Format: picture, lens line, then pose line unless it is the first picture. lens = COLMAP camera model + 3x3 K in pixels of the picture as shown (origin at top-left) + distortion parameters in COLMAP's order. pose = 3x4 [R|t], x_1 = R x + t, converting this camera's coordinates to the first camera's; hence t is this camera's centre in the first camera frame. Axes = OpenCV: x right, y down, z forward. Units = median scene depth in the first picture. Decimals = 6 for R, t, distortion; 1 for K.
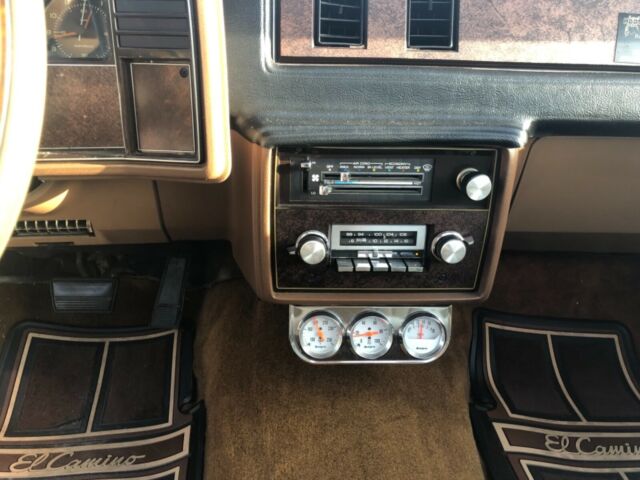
lens RADIAL K [[533.2, 0, 320.0], [0, 533.2, 240.0], [0, 0, 1]] dist [0.006824, -0.009447]
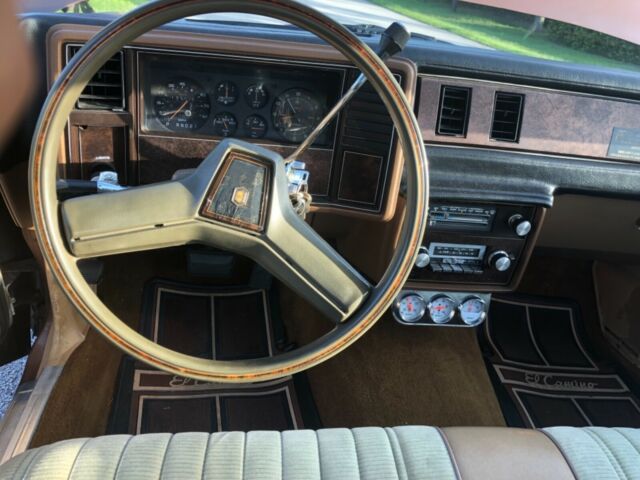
lens RADIAL K [[533.2, 0, 320.0], [0, 533.2, 240.0], [0, 0, 1]] dist [0.006824, -0.009447]
pose [[0.991788, 0.059647, 0.113132, -0.486620], [-0.071251, 0.992284, 0.101464, -0.172777], [-0.106207, -0.108692, 0.988386, -0.554623]]
